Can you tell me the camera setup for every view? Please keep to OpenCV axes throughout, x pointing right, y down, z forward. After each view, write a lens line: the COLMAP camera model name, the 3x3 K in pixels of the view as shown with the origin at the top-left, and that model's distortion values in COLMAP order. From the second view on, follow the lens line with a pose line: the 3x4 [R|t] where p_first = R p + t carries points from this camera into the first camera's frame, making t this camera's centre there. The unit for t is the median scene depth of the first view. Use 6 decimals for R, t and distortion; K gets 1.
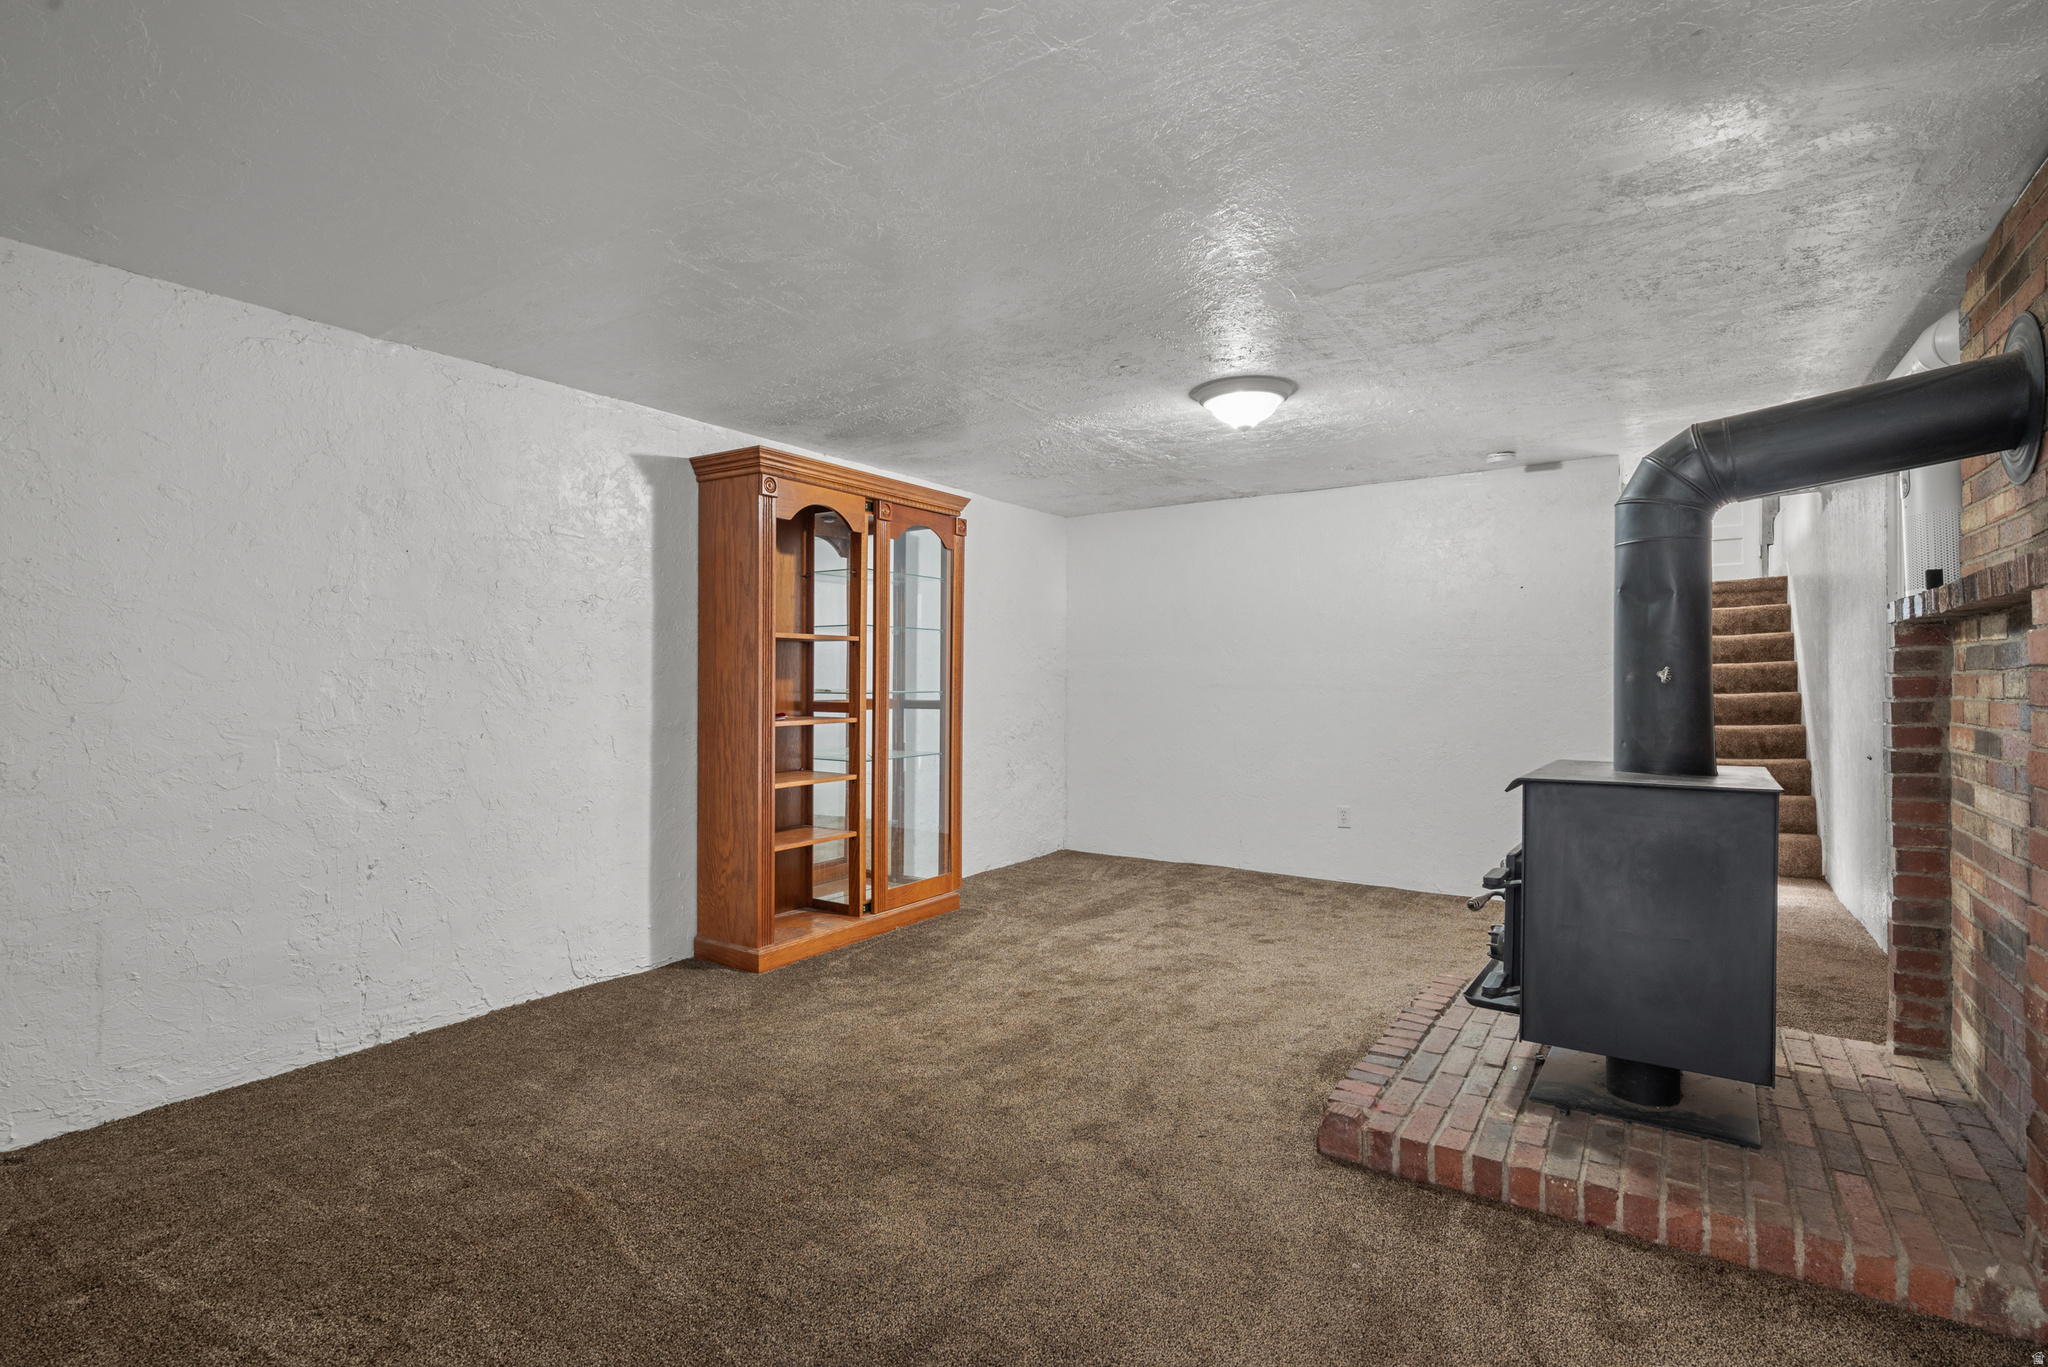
lens RADIAL K [[1003.6, 0, 1011.2], [0, 1003.6, 681.6], [0, 0, 1]] dist [-0.002971, 0.000307]
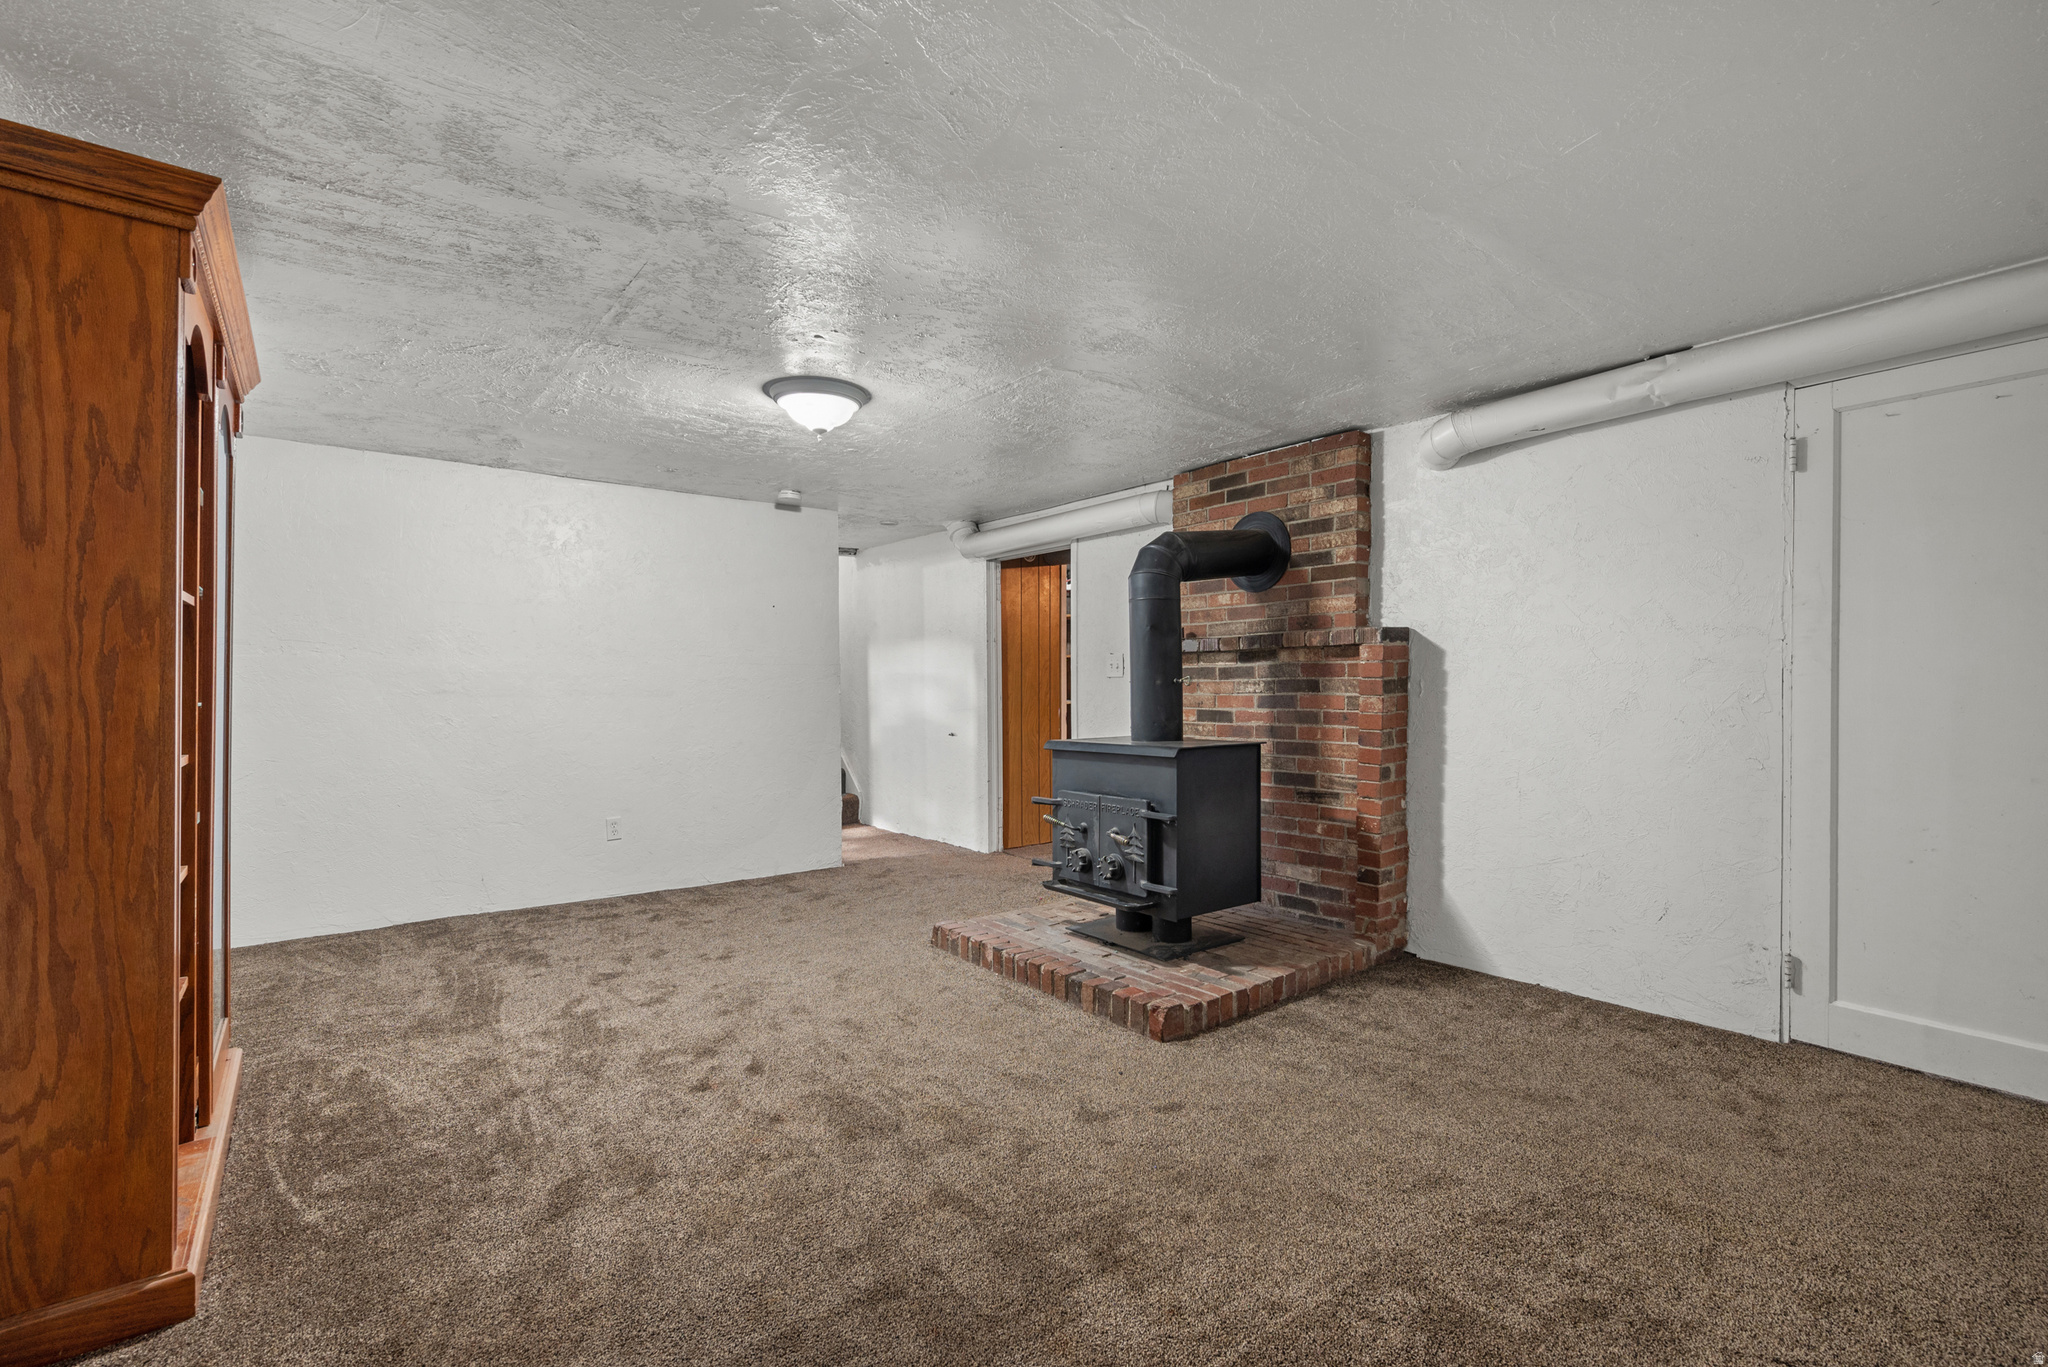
lens RADIAL K [[943.5, 0, 1011.8], [0, 943.5, 676.6], [0, 0, 1]] dist [-0.003357, 0.000571]
pose [[0.289385, -0.001929, 0.957211, -0.609518], [0.007083, 0.999975, -0.000126, -0.011482], [-0.957187, 0.006816, 0.289391, 0.529681]]
